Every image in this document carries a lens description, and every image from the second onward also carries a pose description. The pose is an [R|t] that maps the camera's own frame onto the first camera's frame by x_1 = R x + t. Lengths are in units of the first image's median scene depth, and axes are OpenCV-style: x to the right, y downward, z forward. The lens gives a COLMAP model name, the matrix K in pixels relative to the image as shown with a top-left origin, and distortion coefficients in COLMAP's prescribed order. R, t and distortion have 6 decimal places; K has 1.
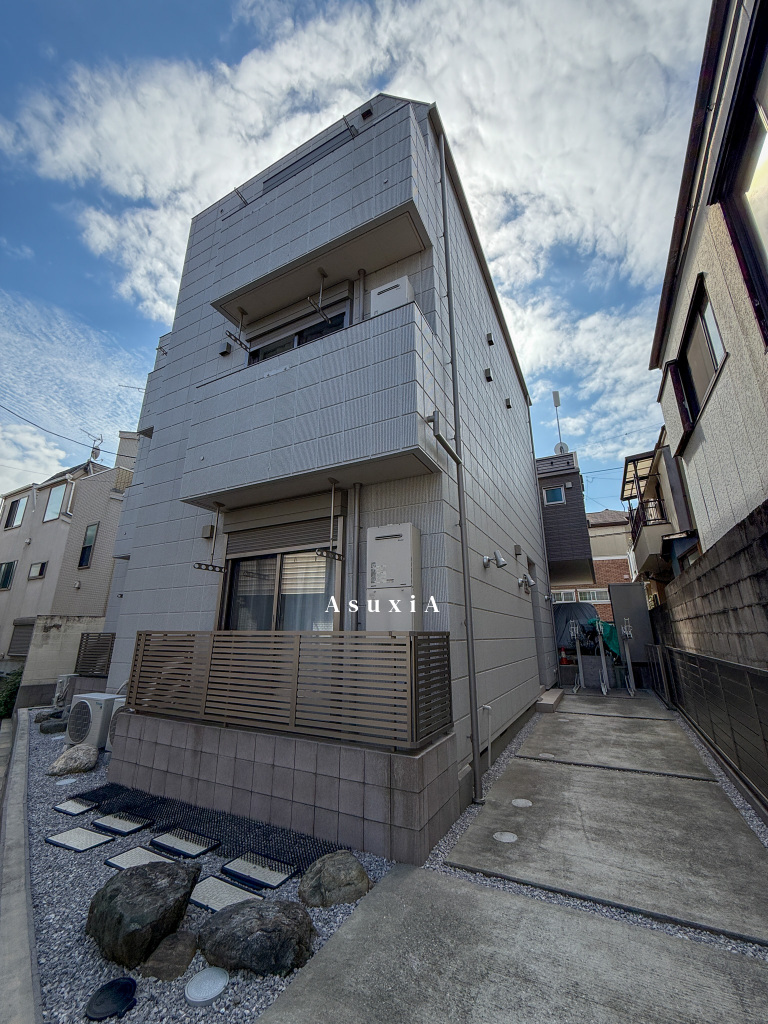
lens RADIAL K [[407.7, 0, 383.2], [0, 407.7, 511.8], [0, 0, 1]] dist [-0.000191, -0.000511]
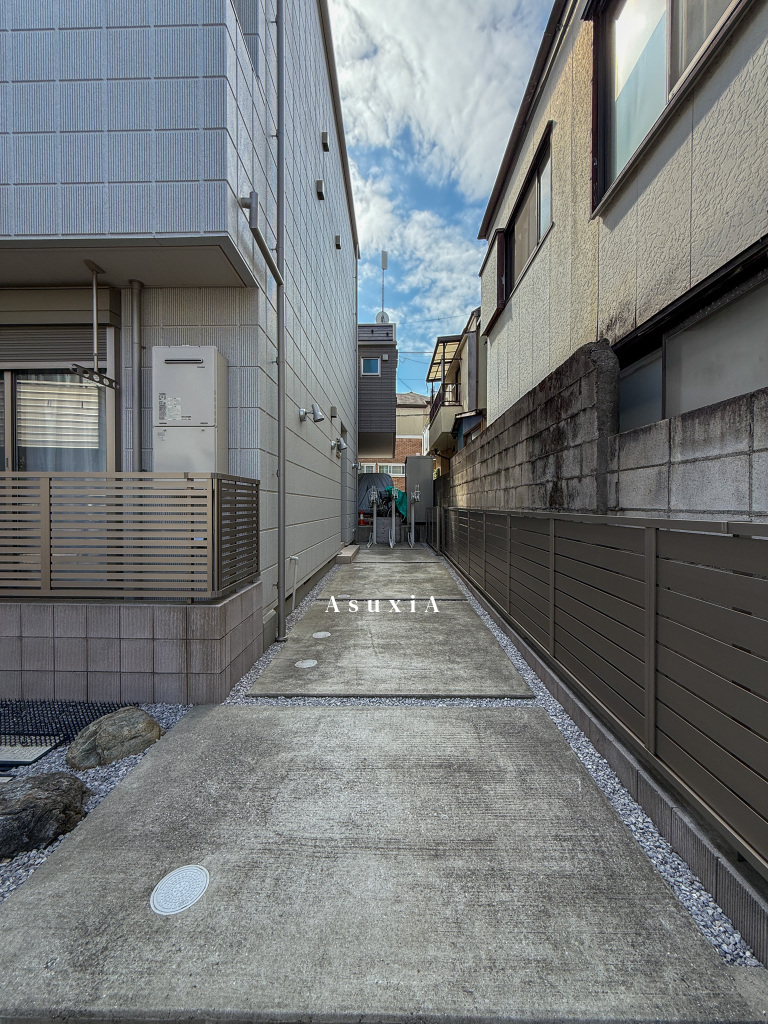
lens RADIAL K [[407.7, 0, 384.1], [0, 407.7, 513.2], [0, 0, 1]] dist [-0.000191, -0.000511]
pose [[0.895351, -0.007370, 0.445301, 0.006809], [-0.129089, 0.952646, 0.275322, 0.074702], [-0.426243, -0.303993, 0.852001, 0.090014]]
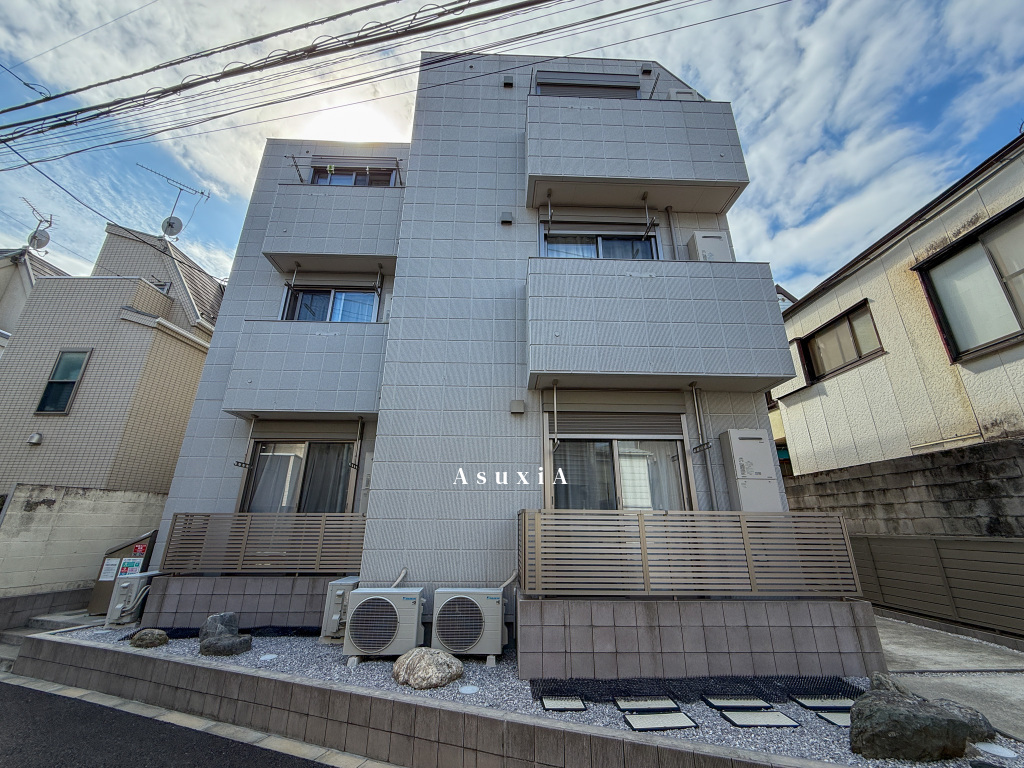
lens RADIAL K [[407.7, 0, 512.3], [0, 407.7, 383.2], [0, 0, 1]] dist [-0.000191, -0.000511]
pose [[0.870111, 0.167094, 0.463666, -1.260319], [-0.146642, 0.985940, -0.080121, 0.102527], [-0.470535, 0.001721, 0.882380, 0.231554]]
